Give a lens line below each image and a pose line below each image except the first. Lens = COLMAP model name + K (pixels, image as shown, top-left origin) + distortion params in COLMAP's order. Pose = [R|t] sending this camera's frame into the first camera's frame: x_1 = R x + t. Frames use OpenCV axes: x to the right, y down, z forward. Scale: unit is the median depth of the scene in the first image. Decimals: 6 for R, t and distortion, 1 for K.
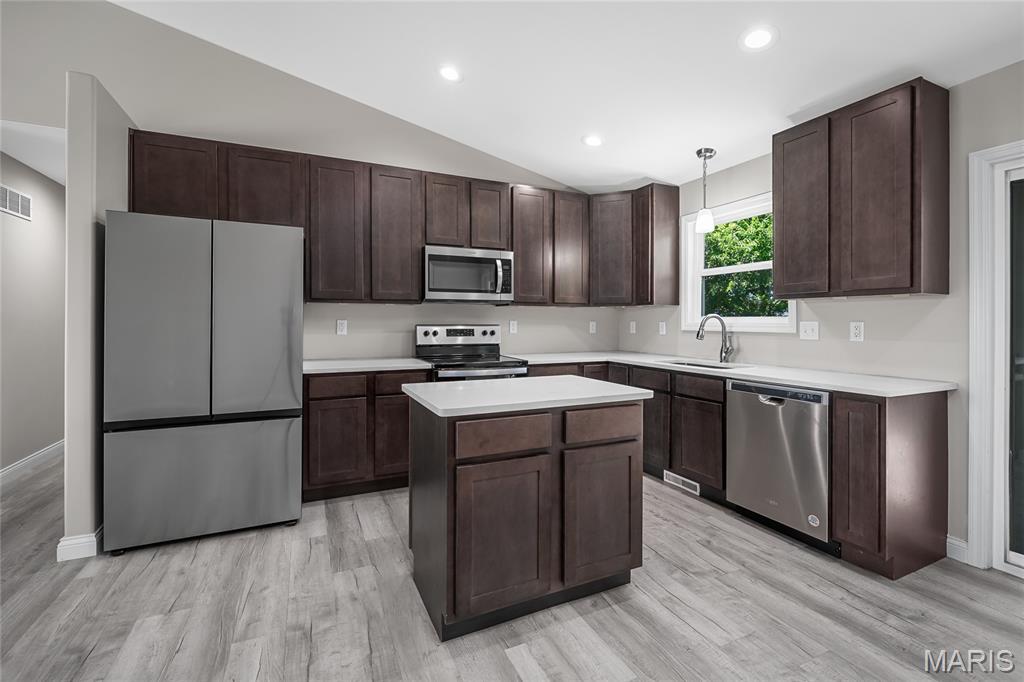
lens RADIAL K [[438.4, 0, 507.3], [0, 438.4, 323.0], [0, 0, 1]] dist [-0.001776, -0.001096]
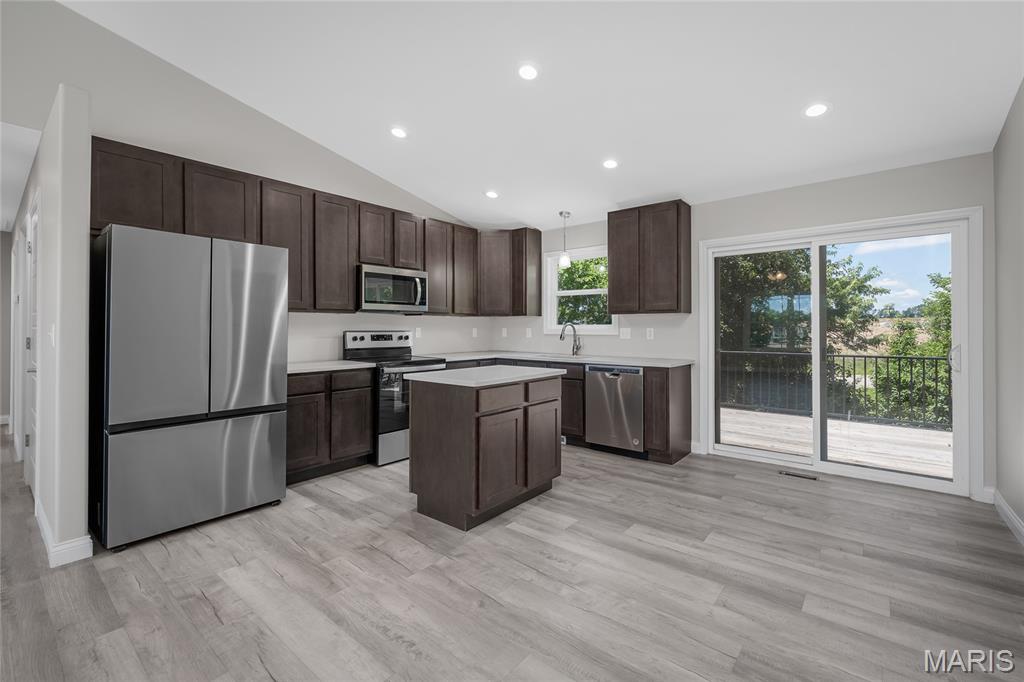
lens RADIAL K [[438.4, 0, 520.5], [0, 438.4, 324.7], [0, 0, 1]] dist [-0.001776, -0.001096]
pose [[0.896590, 0.001477, 0.442859, -0.367560], [0.003030, 0.999951, -0.009469, -0.000782], [-0.442851, 0.009831, 0.896541, -0.278905]]
